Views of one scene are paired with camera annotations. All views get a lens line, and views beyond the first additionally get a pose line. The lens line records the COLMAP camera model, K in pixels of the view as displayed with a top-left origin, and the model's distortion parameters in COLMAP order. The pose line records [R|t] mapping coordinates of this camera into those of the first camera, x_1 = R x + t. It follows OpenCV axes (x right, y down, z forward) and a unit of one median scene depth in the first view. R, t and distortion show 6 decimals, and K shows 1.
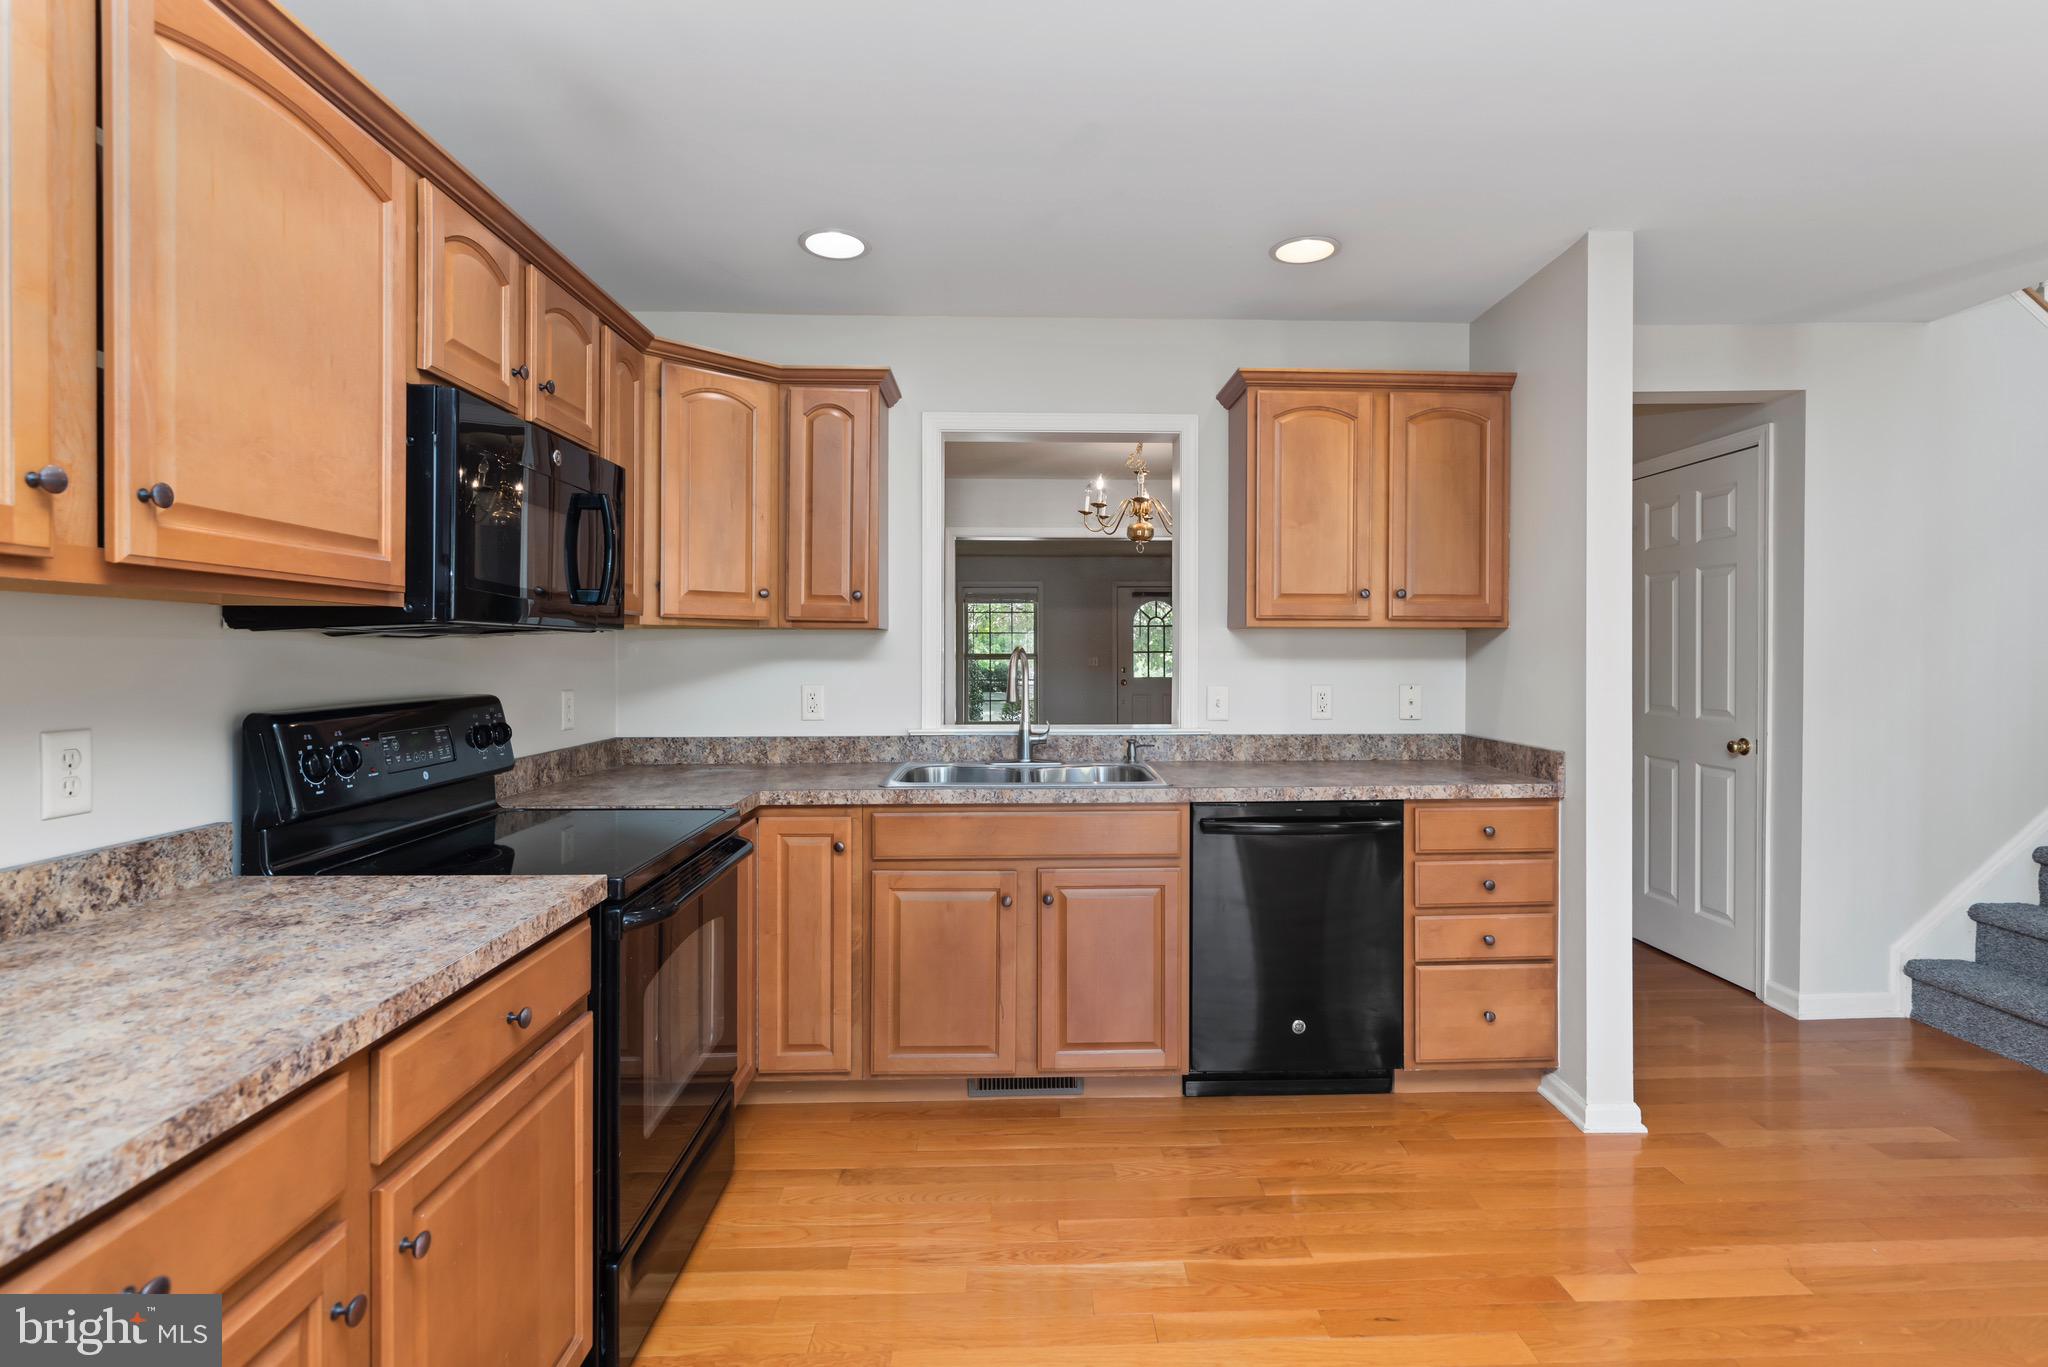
lens RADIAL K [[1000.0, 0, 1057.3], [0, 1000.0, 661.4], [0, 0, 1]] dist [-0.000475, 0.000150]
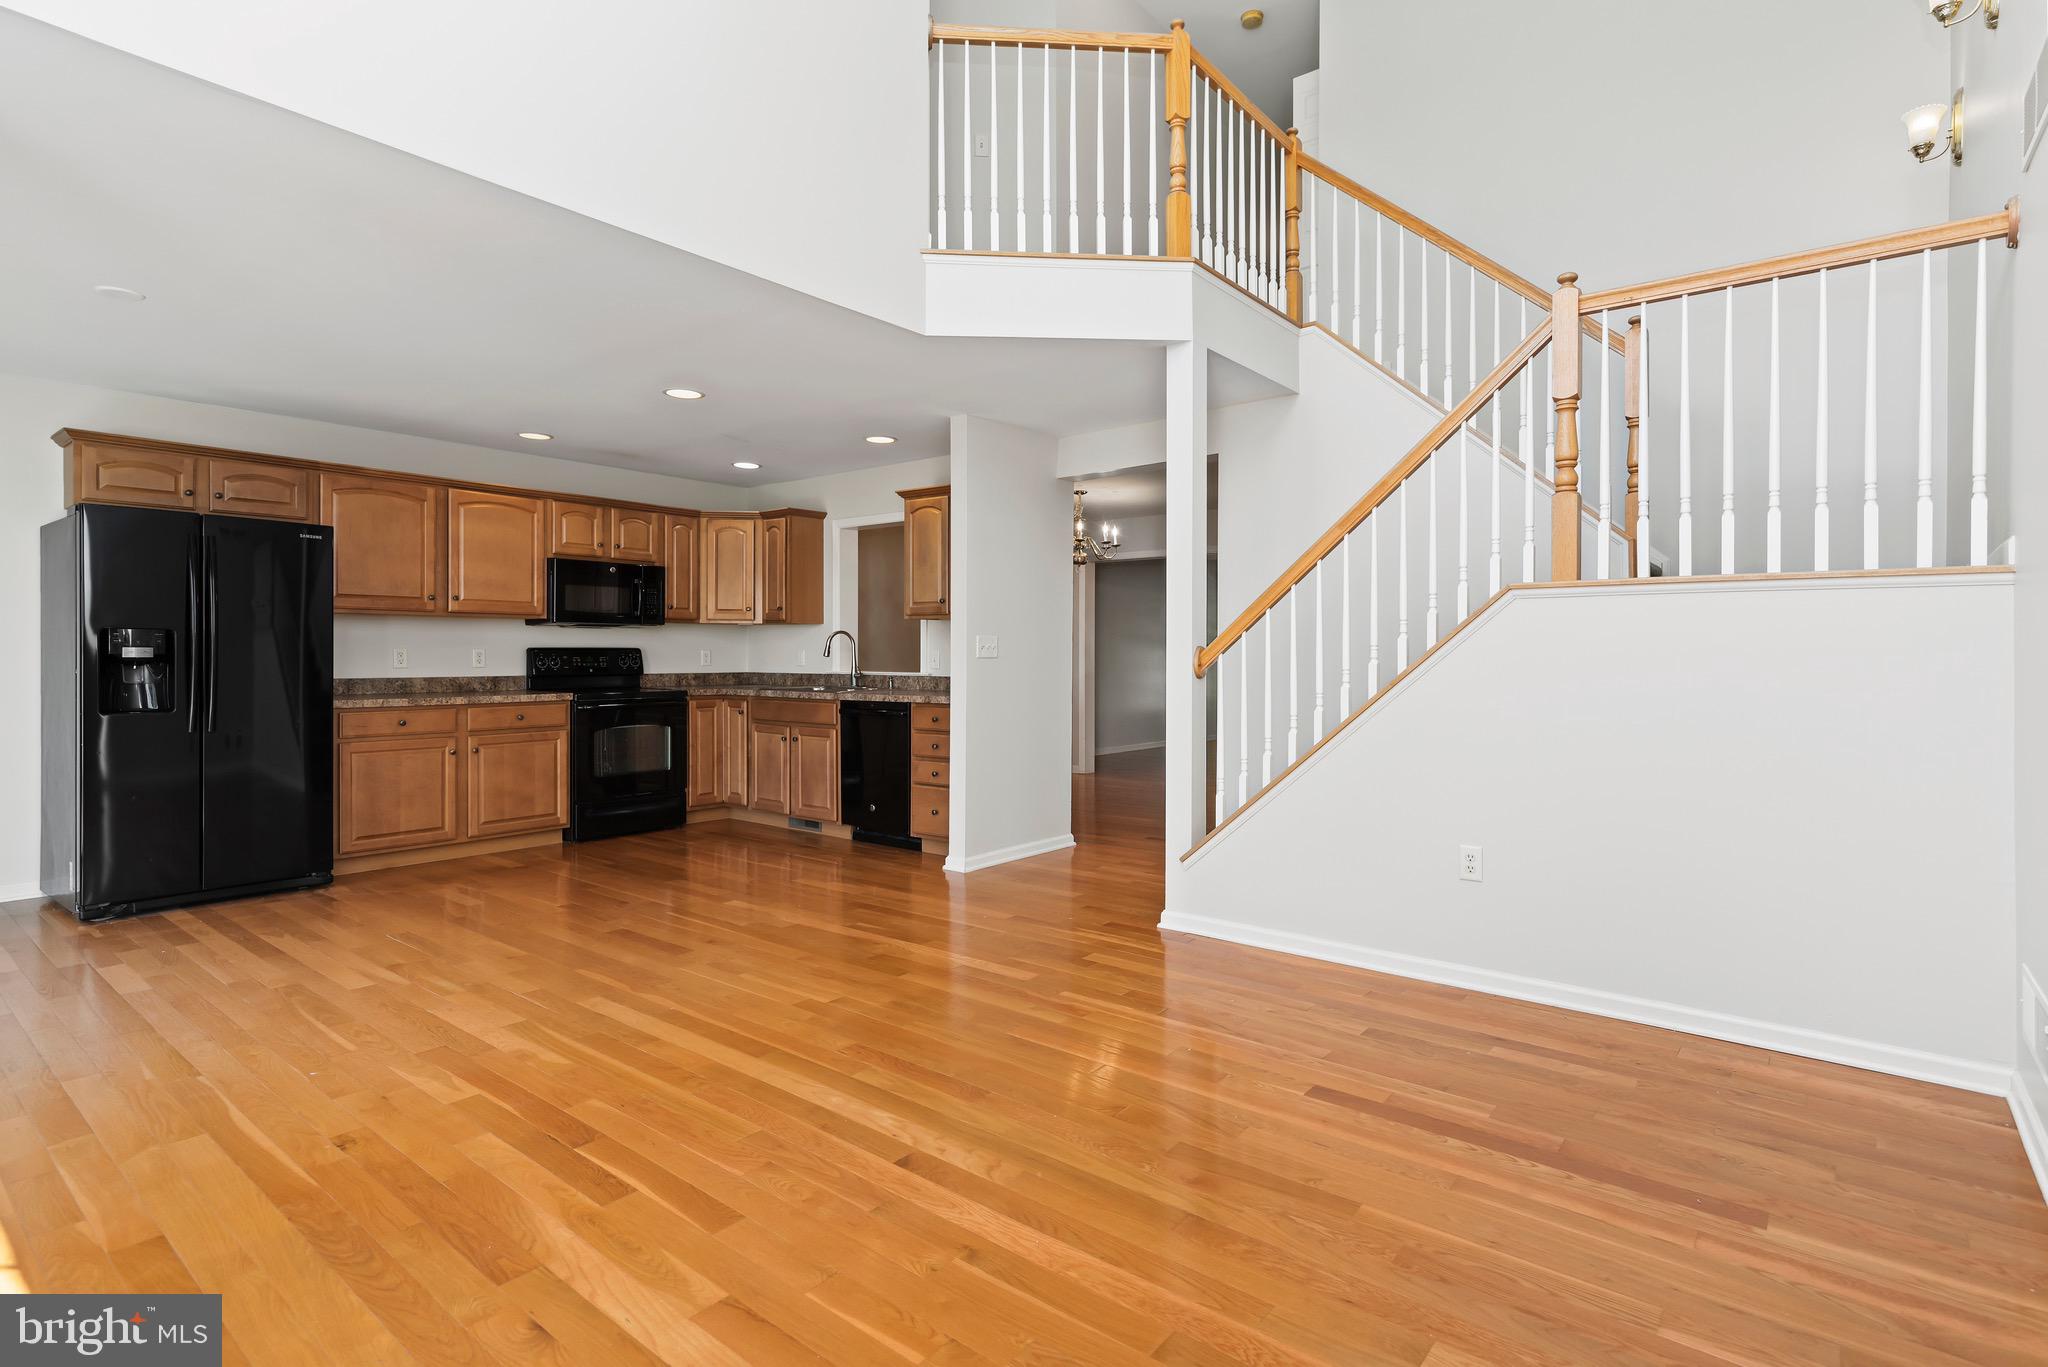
lens RADIAL K [[1000.0, 0, 1057.3], [0, 1000.0, 661.4], [0, 0, 1]] dist [-0.000475, 0.000150]
pose [[0.762404, 0.007805, -0.647054, 1.906677], [-0.008884, 0.999959, 0.001594, 0.048682], [0.647040, 0.004533, 0.762442, -0.357123]]
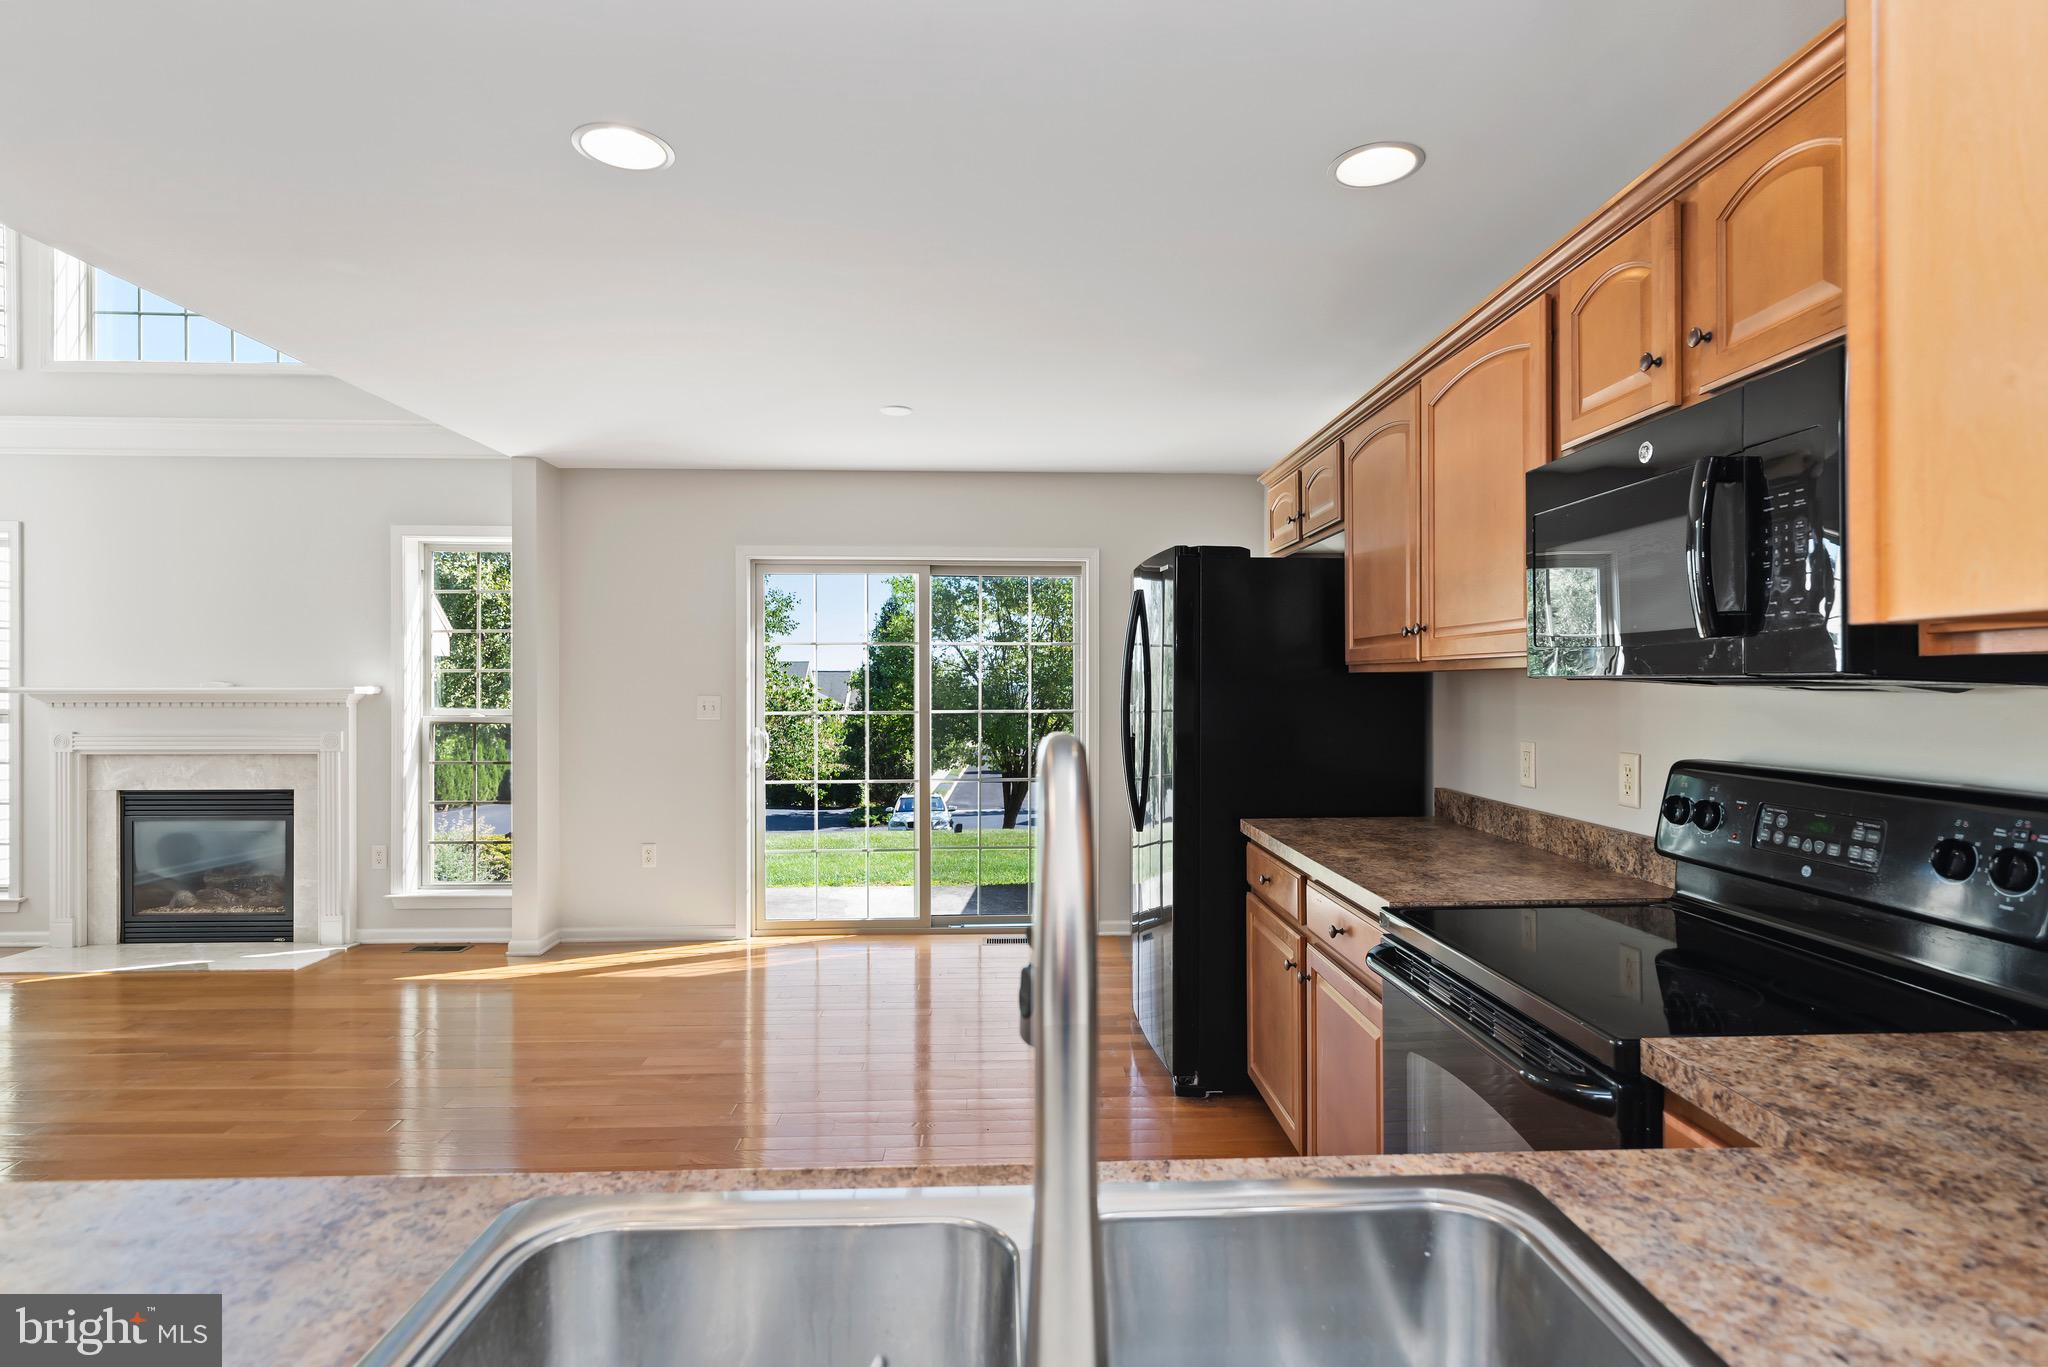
lens RADIAL K [[1017.8, 0, 1041.3], [0, 1017.8, 683.6], [0, 0, 1]] dist [0.000945, 0.000374]
pose [[-0.999999, -0.000244, 0.001555, -0.035367], [-0.000234, 0.999979, 0.006499, -0.024662], [-0.001557, 0.006498, -0.999978, 1.301610]]
